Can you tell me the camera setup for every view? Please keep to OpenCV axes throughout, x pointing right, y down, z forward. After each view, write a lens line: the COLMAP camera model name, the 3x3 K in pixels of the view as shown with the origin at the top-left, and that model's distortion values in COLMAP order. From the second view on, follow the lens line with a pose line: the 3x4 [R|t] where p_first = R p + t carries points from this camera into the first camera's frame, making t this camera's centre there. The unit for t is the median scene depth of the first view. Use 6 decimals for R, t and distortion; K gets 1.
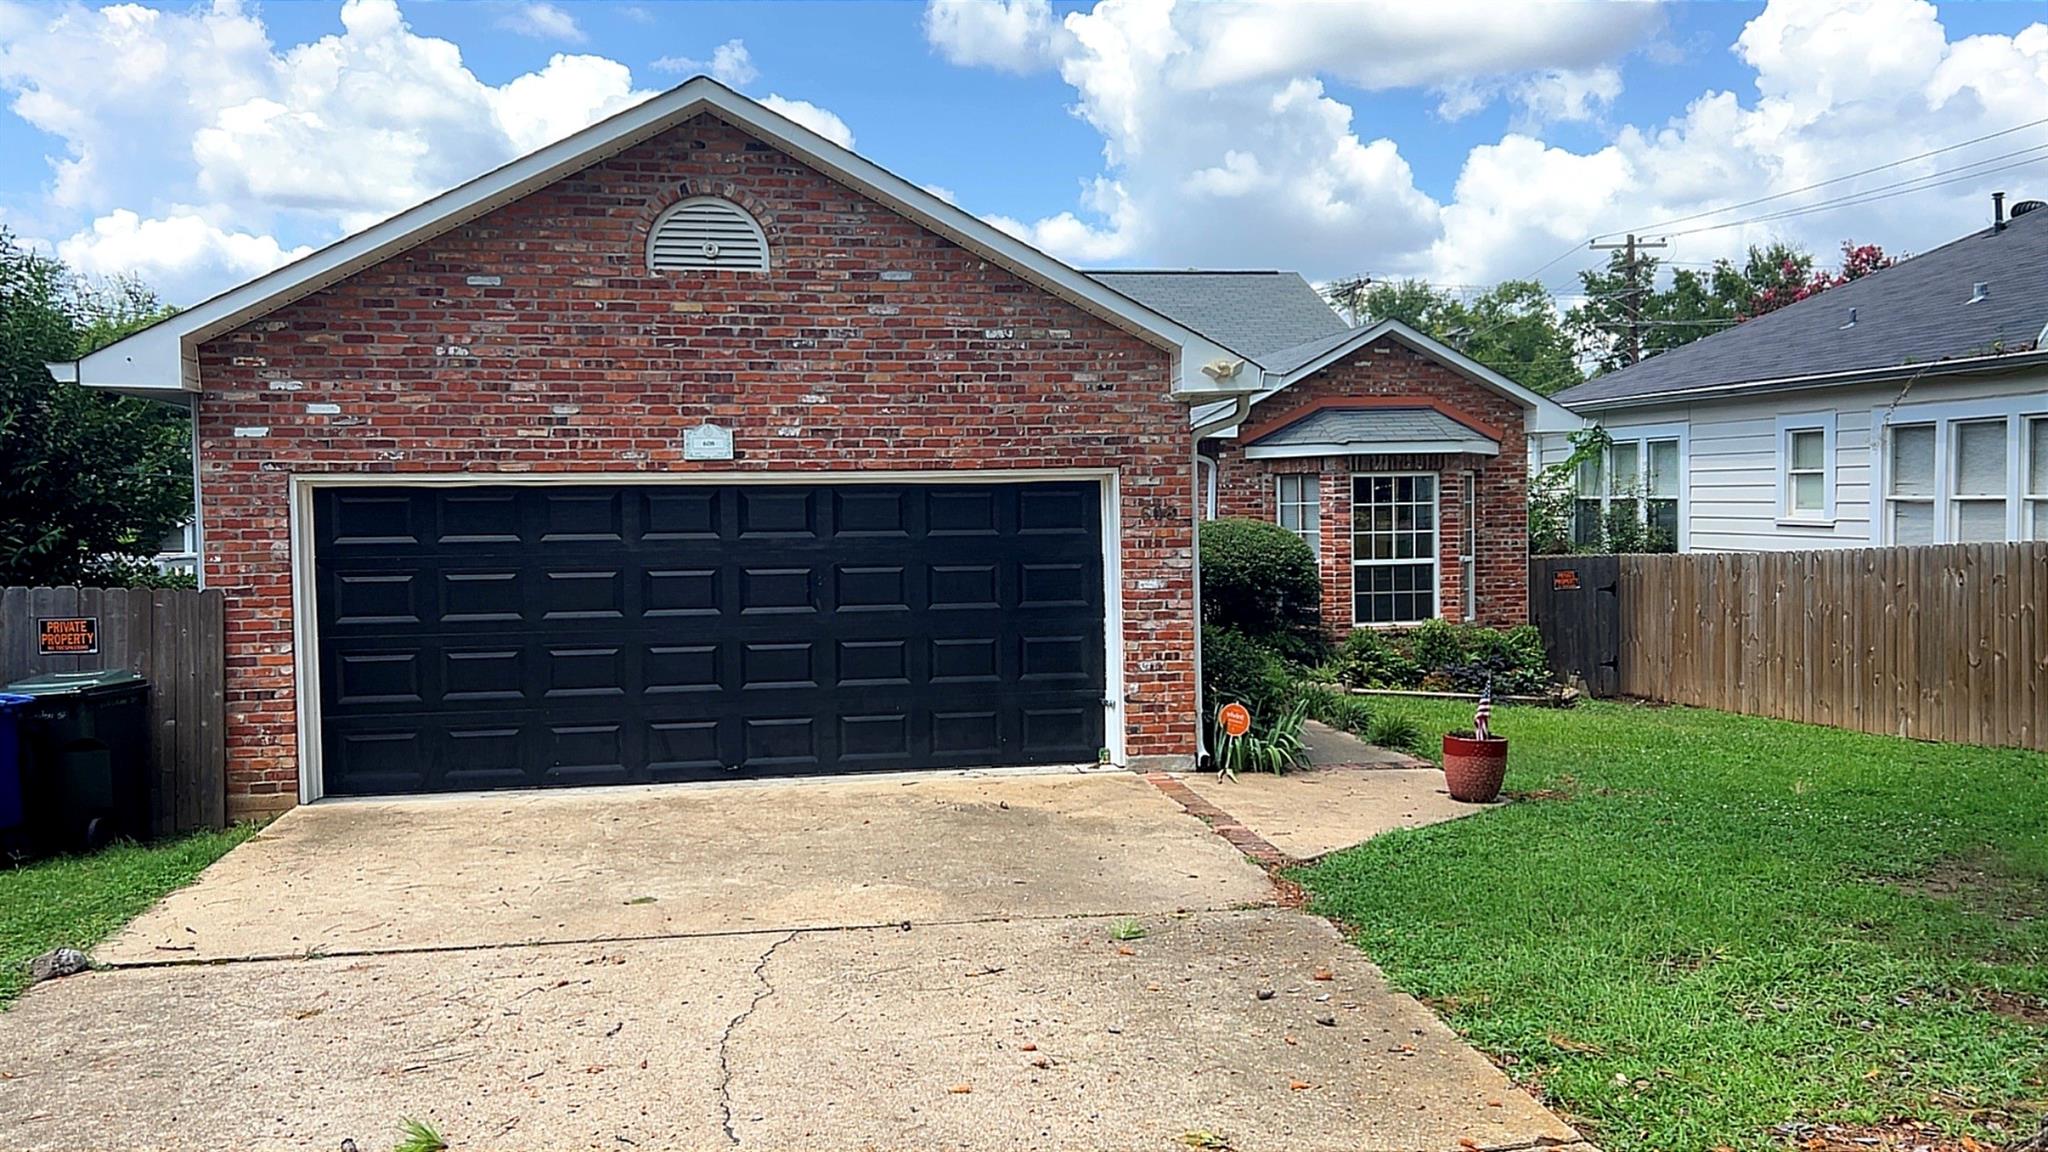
lens RADIAL K [[1642.6, 0, 1024.0], [0, 1642.6, 576.0], [0, 0, 1]] dist [0.122103, -0.243072]
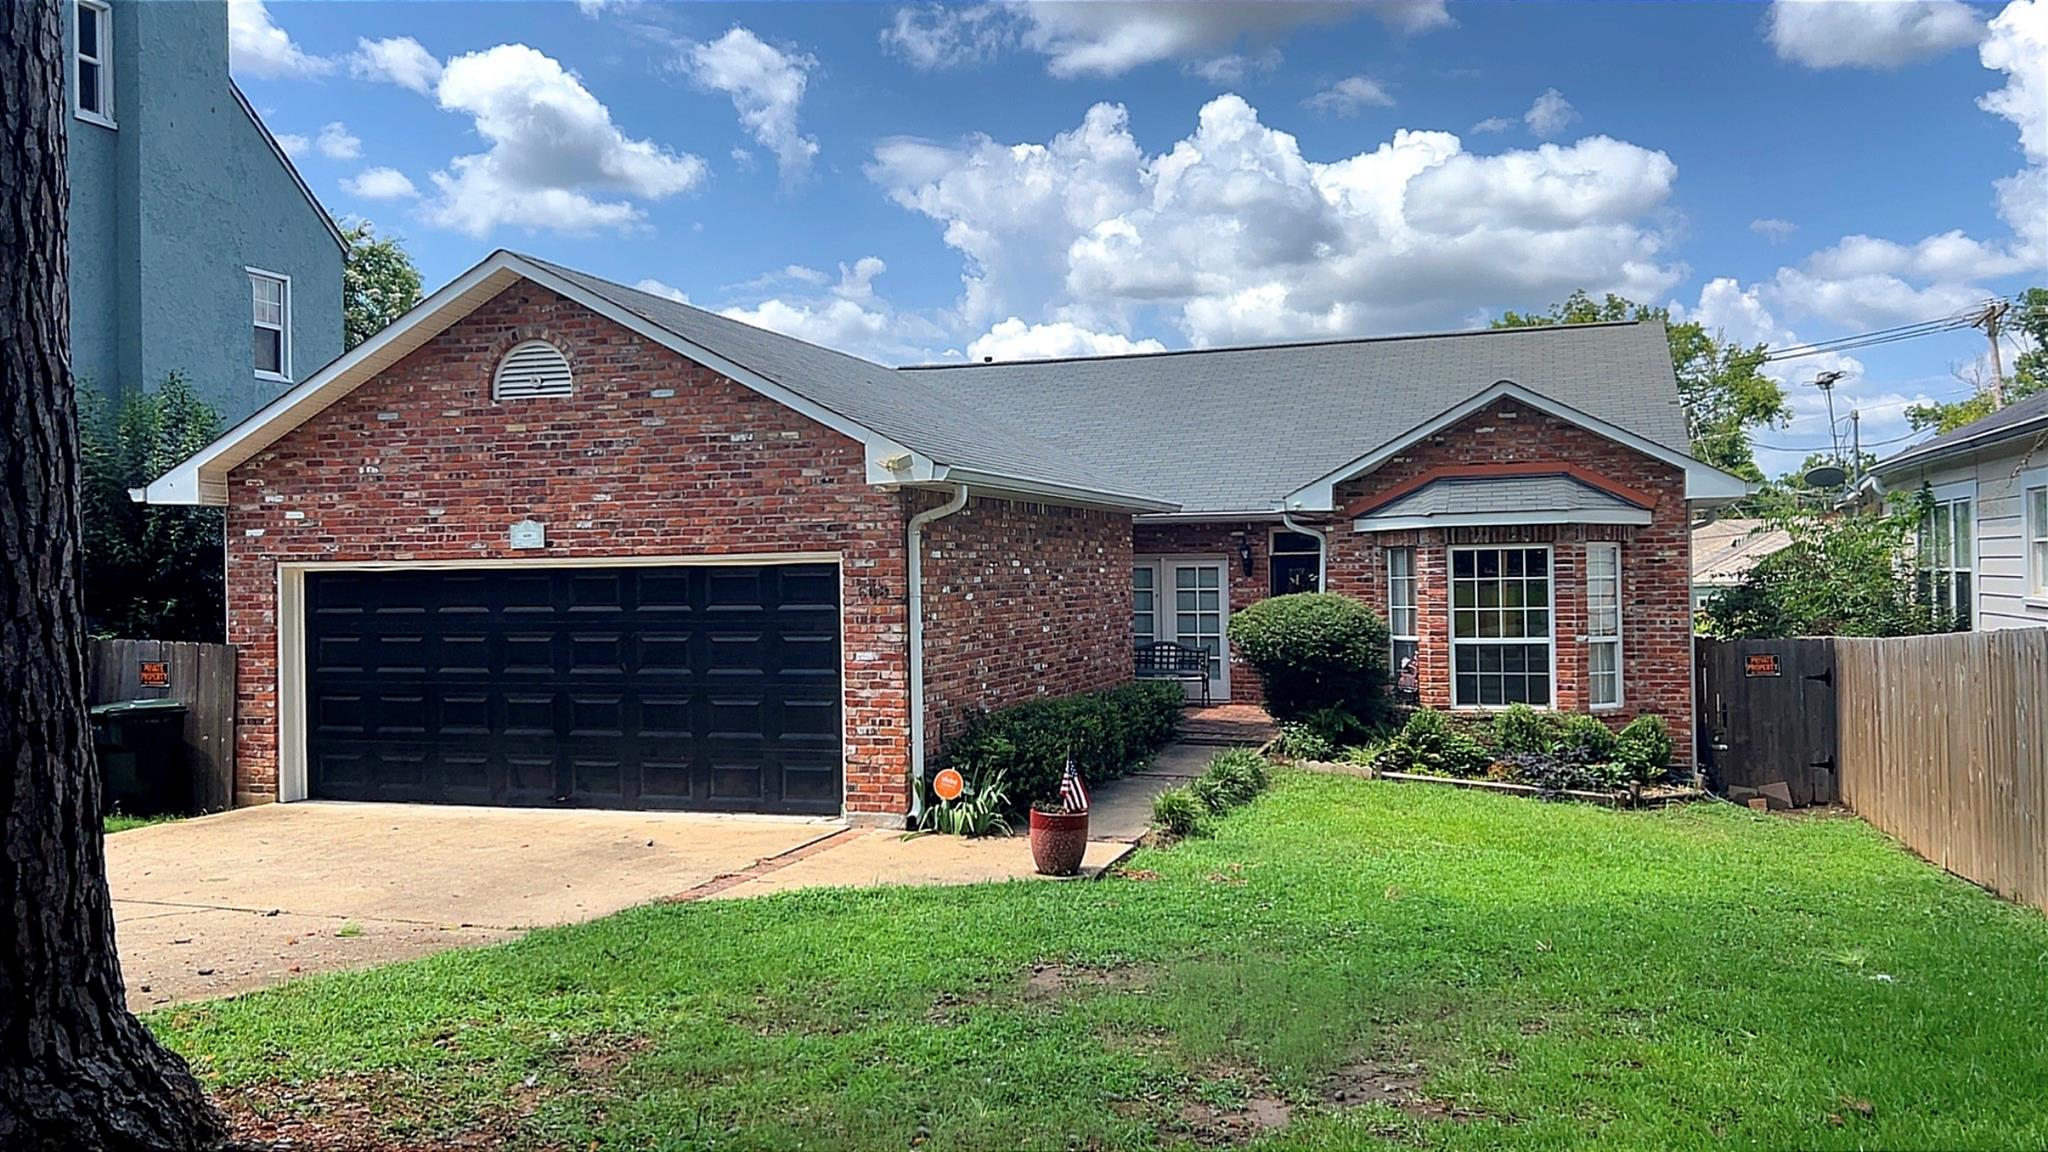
lens RADIAL K [[1642.6, 0, 1024.0], [0, 1642.6, 576.0], [0, 0, 1]] dist [0.122103, -0.243072]
pose [[0.875046, 0.000542, -0.484039, 0.736516], [-0.018990, 0.999268, -0.033211, -0.014942], [0.483666, 0.038253, 0.874416, 0.084208]]
